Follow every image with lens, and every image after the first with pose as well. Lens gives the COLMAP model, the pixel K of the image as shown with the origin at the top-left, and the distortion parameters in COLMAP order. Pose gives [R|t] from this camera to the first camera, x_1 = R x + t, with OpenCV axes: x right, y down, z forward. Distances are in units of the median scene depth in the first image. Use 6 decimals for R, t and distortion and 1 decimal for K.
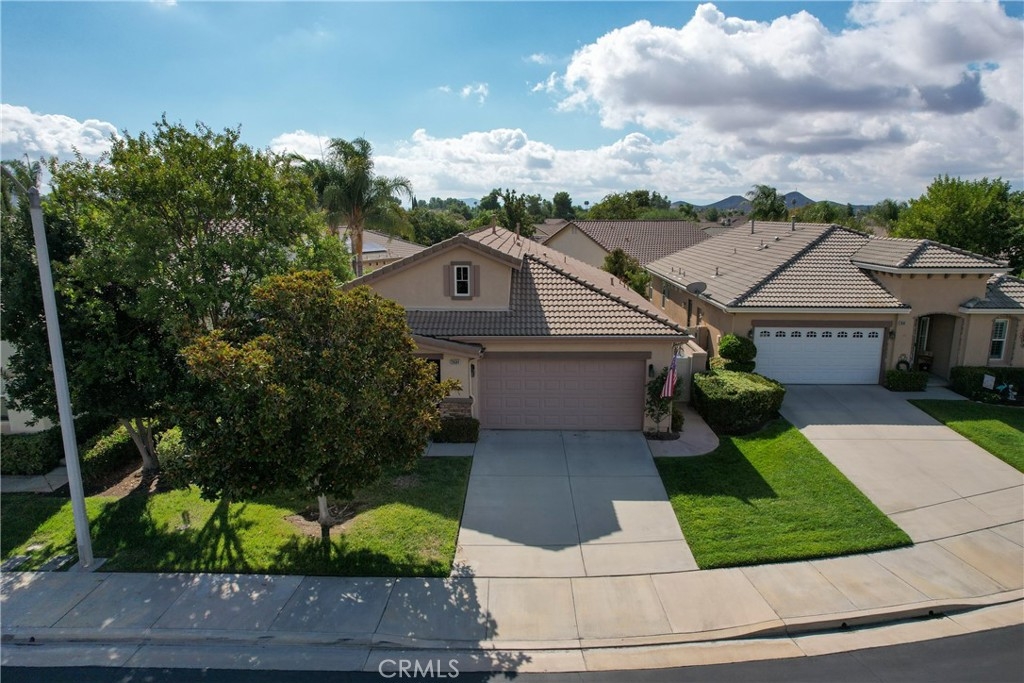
lens RADIAL K [[655.5, 0, 506.1], [0, 655.5, 346.7], [0, 0, 1]] dist [-0.079438, 0.075977]
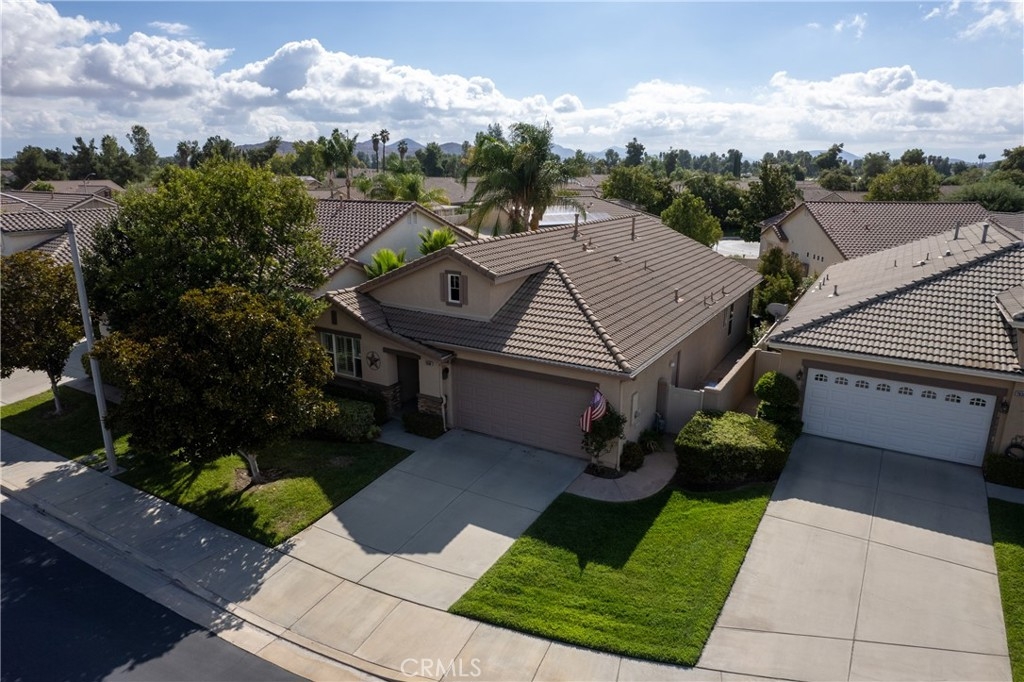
lens RADIAL K [[655.5, 0, 506.1], [0, 655.5, 346.2], [0, 0, 1]] dist [-0.079438, 0.075977]
pose [[0.871901, 0.137574, -0.469960, 0.525333], [-0.103017, 0.989779, 0.098621, -0.122094], [0.478724, -0.037574, 0.877161, 0.096591]]
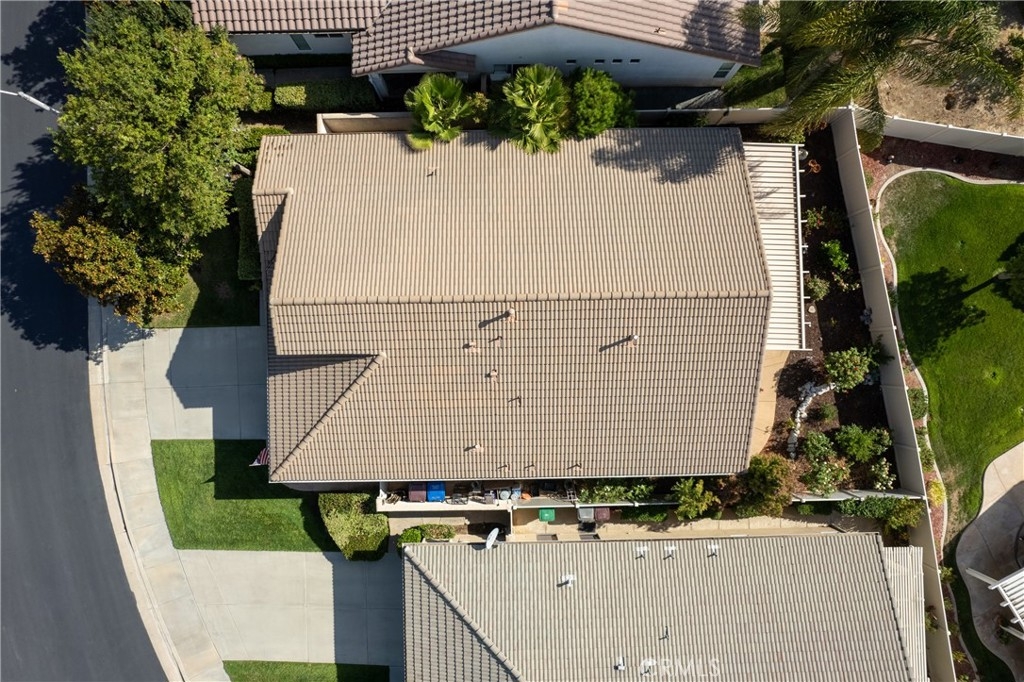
lens RADIAL K [[655.5, 0, 506.1], [0, 655.5, 346.2], [0, 0, 1]] dist [-0.079438, 0.075977]
pose [[0.052465, 0.998290, -0.025795, 0.063850], [-0.211865, 0.036370, 0.976622, -1.354198], [0.975890, -0.045773, 0.213411, 1.122901]]
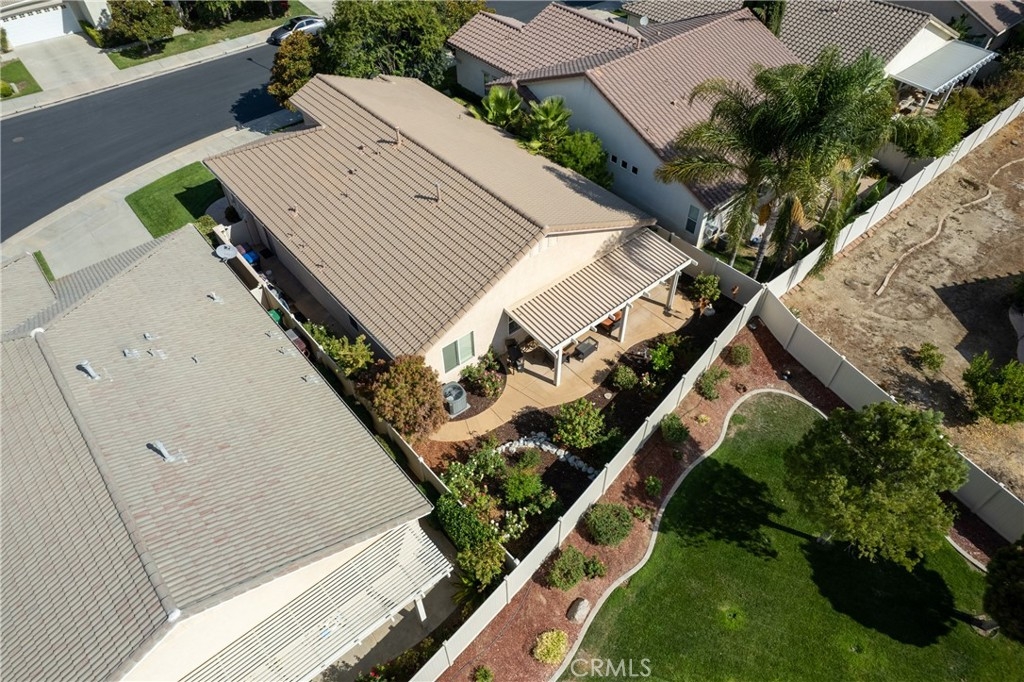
lens RADIAL K [[655.5, 0, 506.1], [0, 655.5, 346.2], [0, 0, 1]] dist [-0.079438, 0.075977]
pose [[-0.741333, 0.486884, -0.461919, 0.684684], [-0.141511, 0.559391, 0.816735, -1.205943], [0.656048, 0.670839, -0.345796, 2.329494]]
